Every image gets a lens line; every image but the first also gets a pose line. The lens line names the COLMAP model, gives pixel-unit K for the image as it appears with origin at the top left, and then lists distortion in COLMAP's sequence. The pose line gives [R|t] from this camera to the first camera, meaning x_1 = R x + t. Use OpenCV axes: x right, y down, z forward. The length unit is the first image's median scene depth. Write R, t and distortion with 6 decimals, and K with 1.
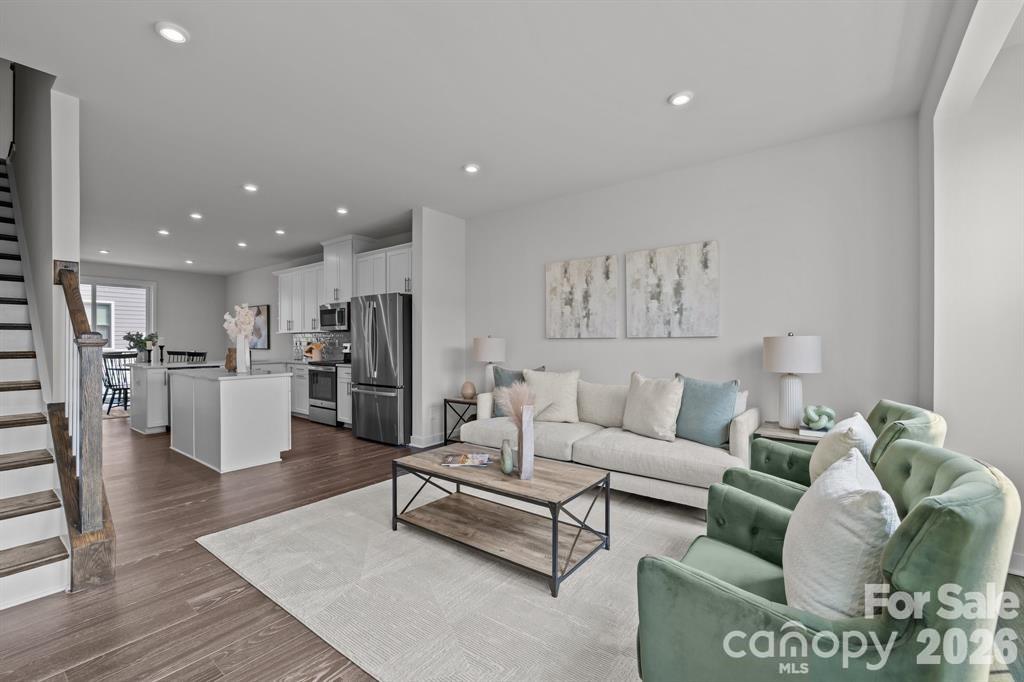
lens RADIAL K [[434.1, 0, 512.1], [0, 434.1, 343.4], [0, 0, 1]] dist [-0.000501, -0.000404]
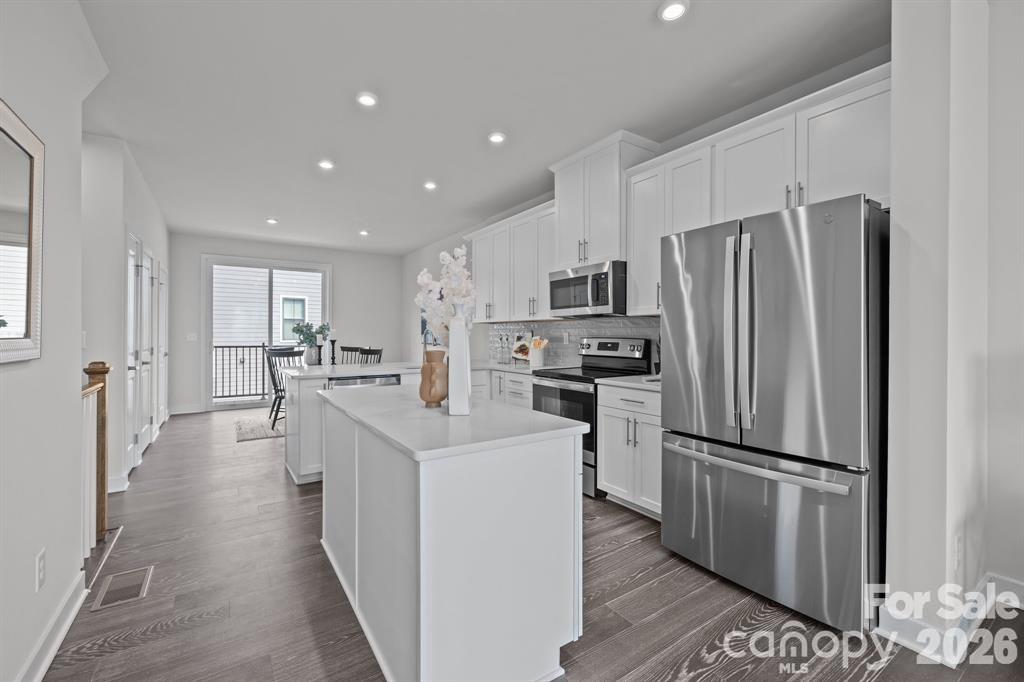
lens RADIAL K [[434.1, 0, 514.4], [0, 434.1, 337.7], [0, 0, 1]] dist [-0.000501, -0.000404]
pose [[0.950009, 0.005184, -0.312179, -0.336257], [-0.004724, 0.999986, 0.002230, -0.002879], [0.312186, -0.000644, 0.950021, 0.476447]]
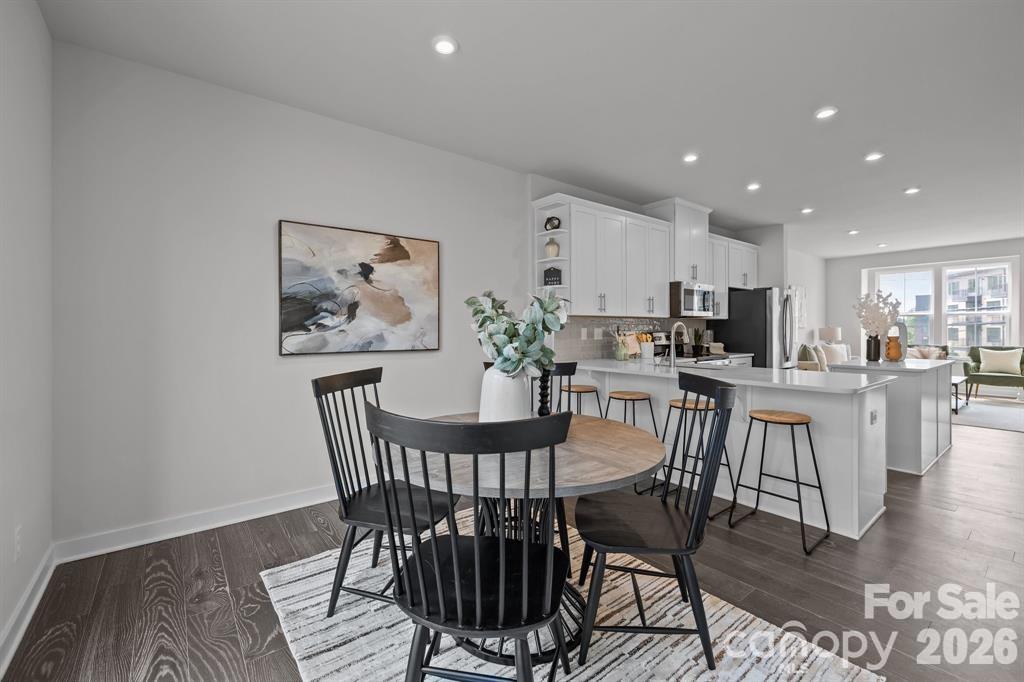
lens RADIAL K [[434.1, 0, 505.0], [0, 434.1, 328.6], [0, 0, 1]] dist [-0.000501, -0.000404]
pose [[0.251217, -0.000433, 0.967931, -1.369263], [0.005032, 0.999987, -0.000858, -0.009466], [-0.967918, 0.005086, 0.251216, 1.220017]]
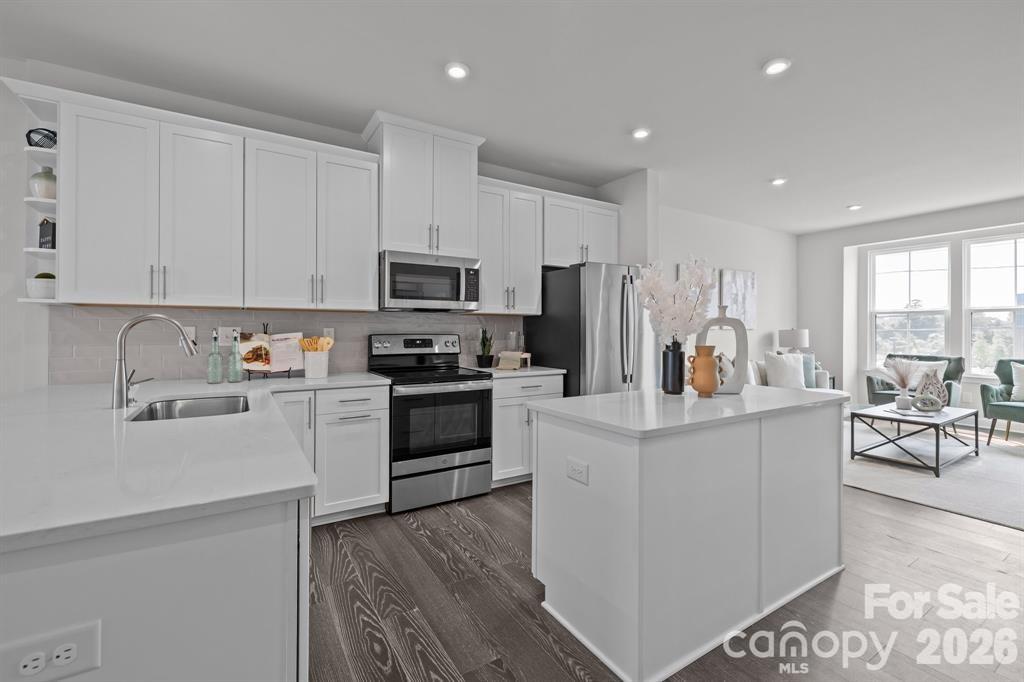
lens RADIAL K [[434.1, 0, 506.2], [0, 434.1, 326.7], [0, 0, 1]] dist [-0.000501, -0.000404]
pose [[0.358204, 0.008169, 0.933607, -0.898232], [0.001051, 0.999958, -0.009153, -0.006114], [-0.933643, 0.004260, 0.358181, 0.797136]]
